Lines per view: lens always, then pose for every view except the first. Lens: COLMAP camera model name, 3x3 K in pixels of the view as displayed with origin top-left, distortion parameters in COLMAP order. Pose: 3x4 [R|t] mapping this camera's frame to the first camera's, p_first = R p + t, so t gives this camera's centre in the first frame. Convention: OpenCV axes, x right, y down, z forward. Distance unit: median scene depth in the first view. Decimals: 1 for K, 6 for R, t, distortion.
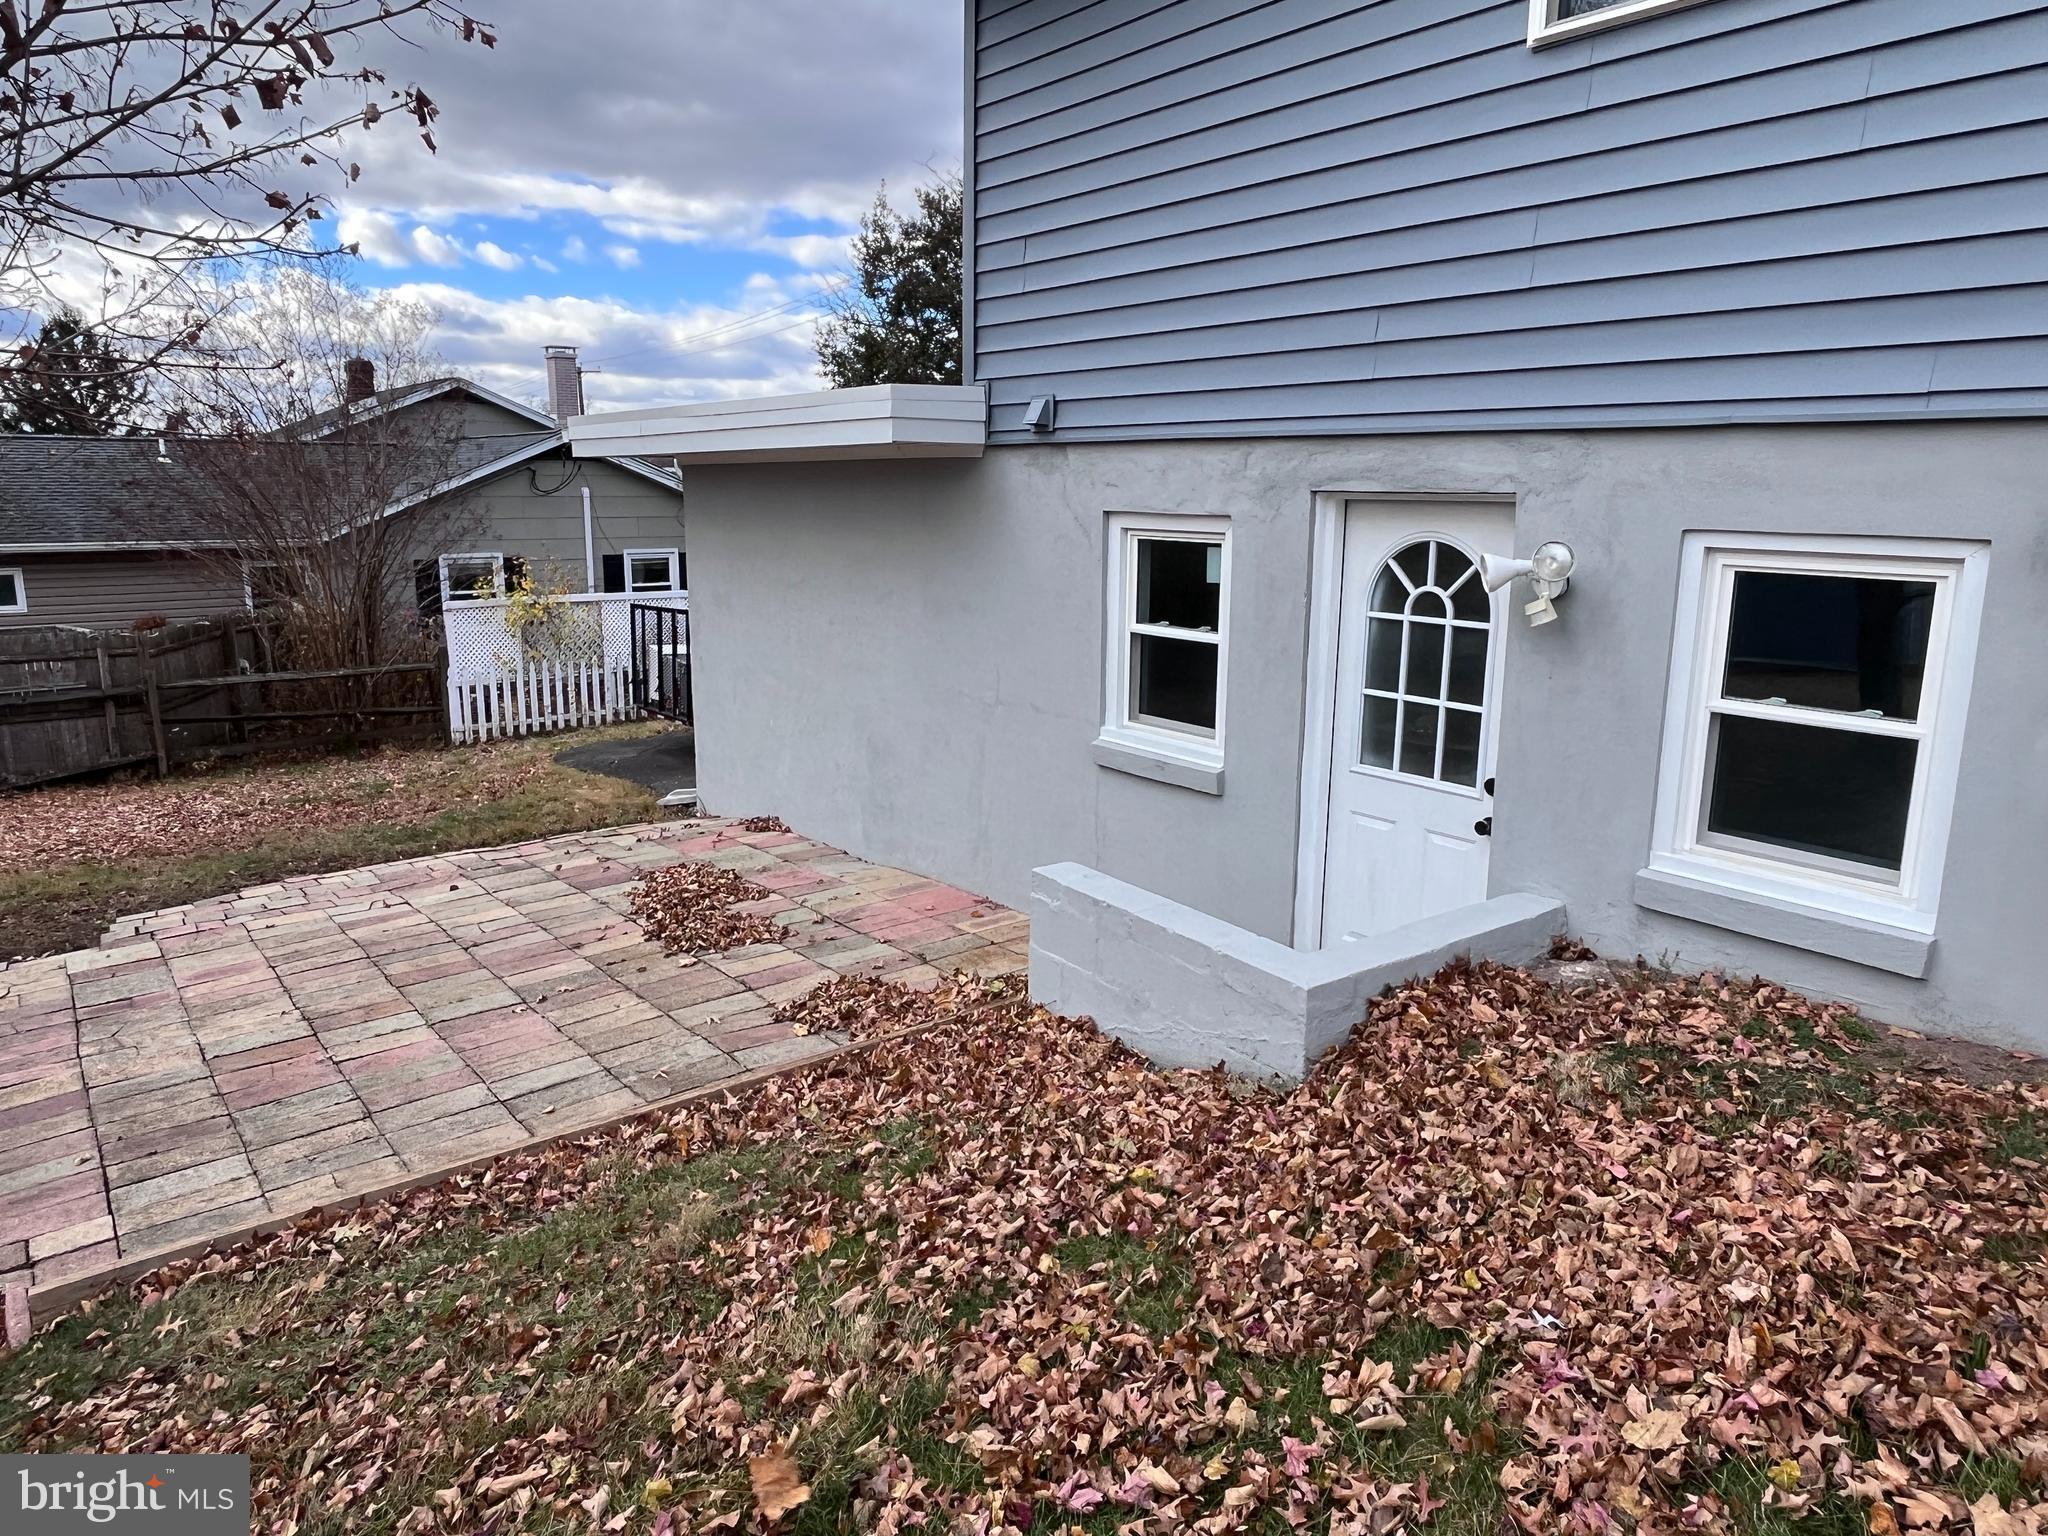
lens RADIAL K [[1318.7, 0, 1024.0], [0, 1318.7, 768.0], [0, 0, 1]] dist [-0.002876, -0.000254]
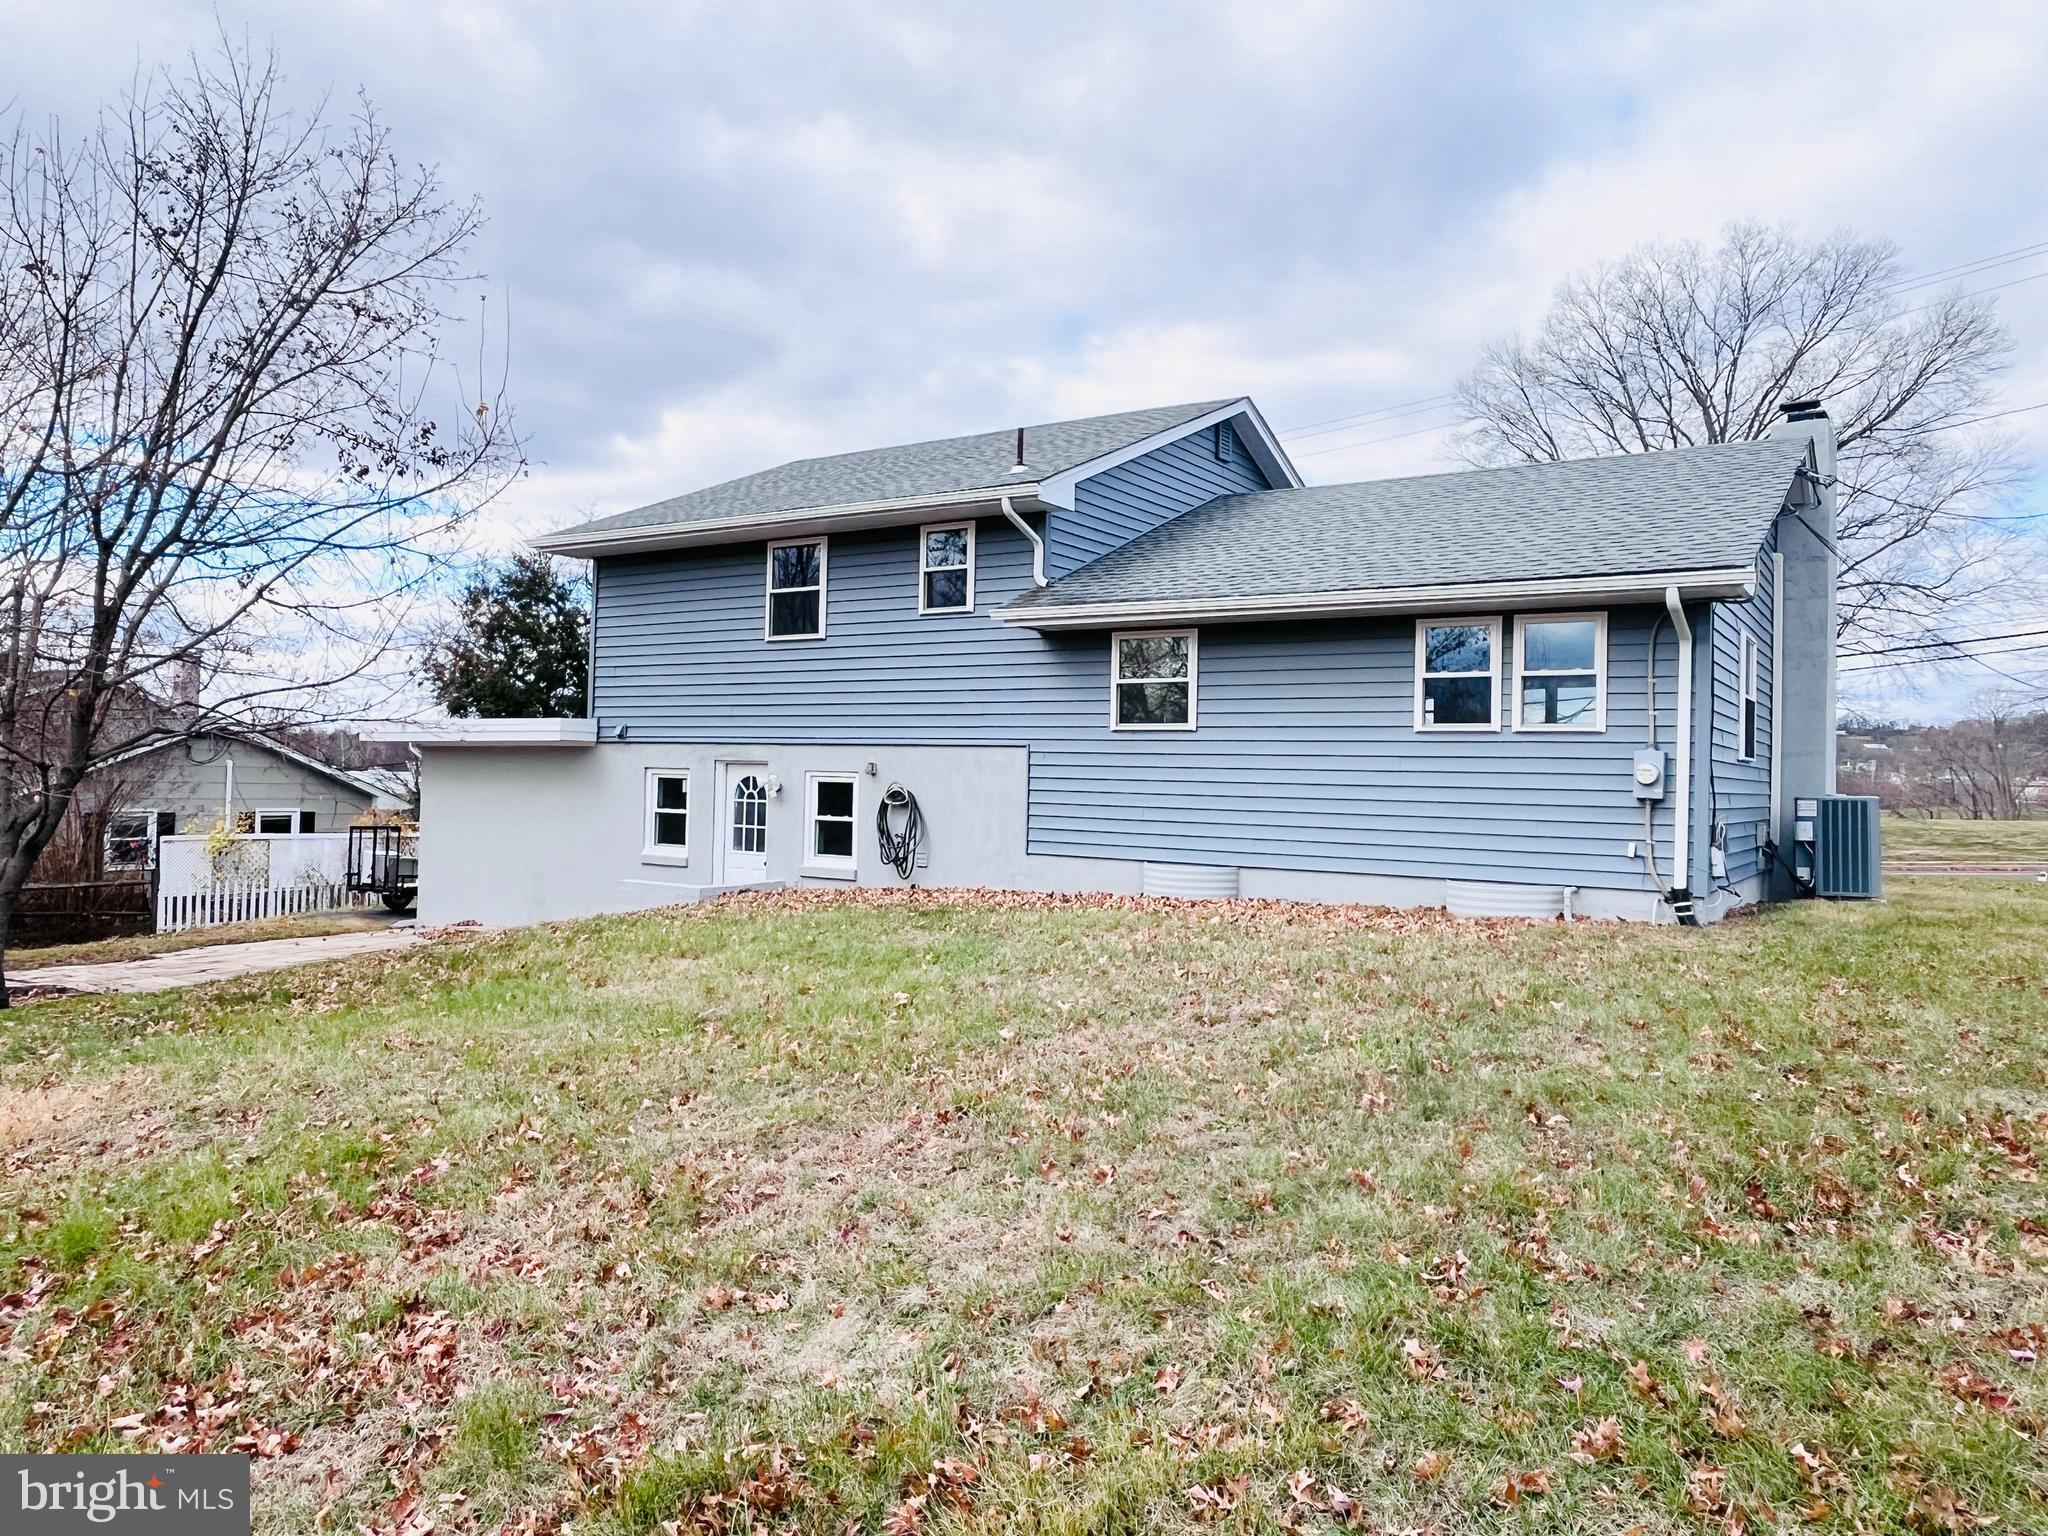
lens RADIAL K [[1376.3, 0, 1024.0], [0, 1376.3, 768.0], [0, 0, 1]] dist [-0.002558, -0.000761]
pose [[0.949158, 0.023851, 0.313895, -0.090729], [0.045635, 0.976168, -0.212164, 0.466498], [-0.311475, 0.215702, 0.925449, -1.955843]]
